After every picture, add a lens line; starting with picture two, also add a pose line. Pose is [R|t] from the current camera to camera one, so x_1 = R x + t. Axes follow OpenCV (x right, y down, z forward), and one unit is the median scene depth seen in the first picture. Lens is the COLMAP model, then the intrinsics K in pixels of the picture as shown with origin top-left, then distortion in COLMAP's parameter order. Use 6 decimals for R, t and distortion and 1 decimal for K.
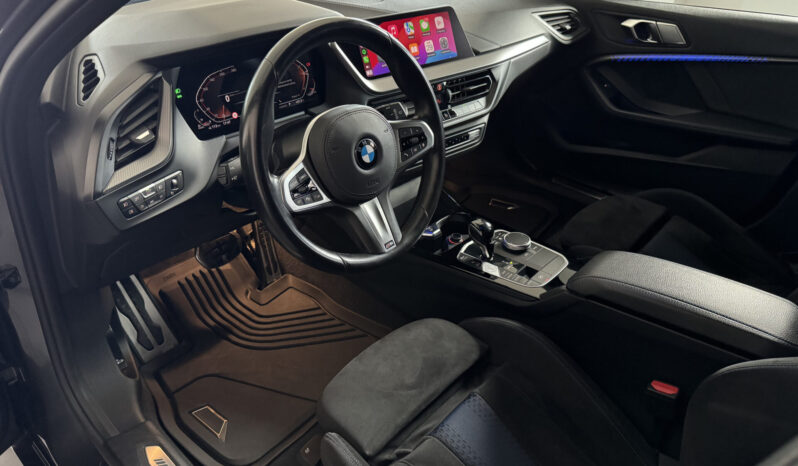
lens RADIAL K [[564.7, 0, 396.8], [0, 564.7, 232.9], [0, 0, 1]] dist [0.029360, -0.062640]
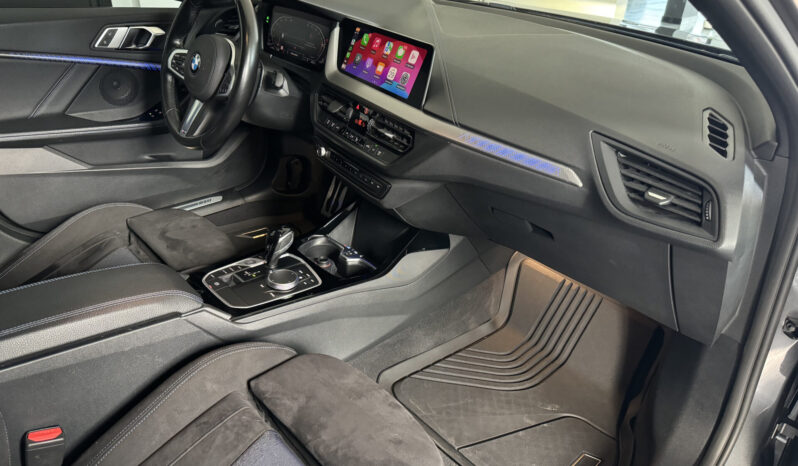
lens RADIAL K [[564.7, 0, 400.1], [0, 564.7, 236.9], [0, 0, 1]] dist [0.029360, -0.062640]
pose [[-0.075207, 0.461562, -0.883914, 1.027401], [-0.598218, 0.688311, 0.410321, -0.546562], [0.797797, 0.559632, 0.224349, 0.973539]]
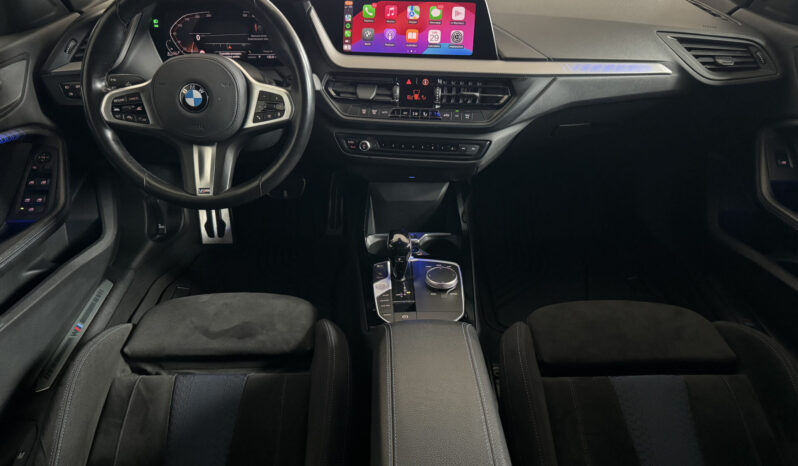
lens RADIAL K [[564.7, 0, 396.0], [0, 564.7, 239.4], [0, 0, 1]] dist [0.029360, -0.062640]
pose [[0.692092, 0.375859, -0.616230, 0.710374], [-0.380245, 0.915512, 0.131345, -0.130979], [0.613533, 0.143415, 0.776537, 0.312493]]
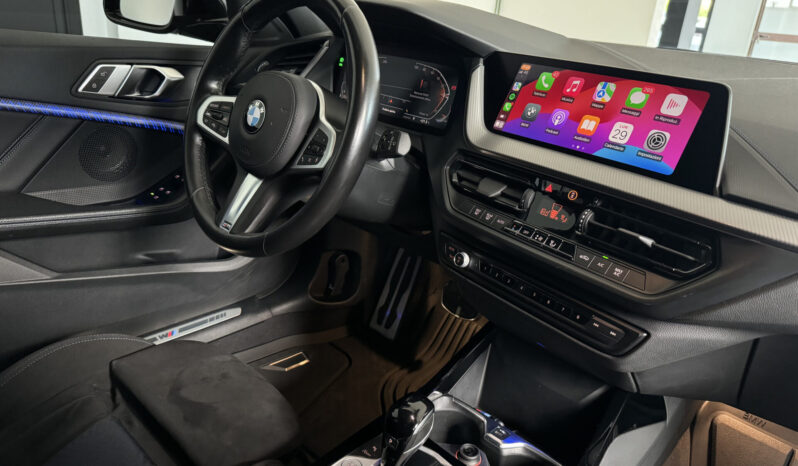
lens RADIAL K [[564.7, 0, 396.9], [0, 564.7, 234.0], [0, 0, 1]] dist [0.029360, -0.062640]
pose [[-0.012767, 0.334304, -0.942379, 0.612736], [-0.622477, 0.734906, 0.269137, -0.277441], [0.782534, 0.590045, 0.198715, 0.800677]]
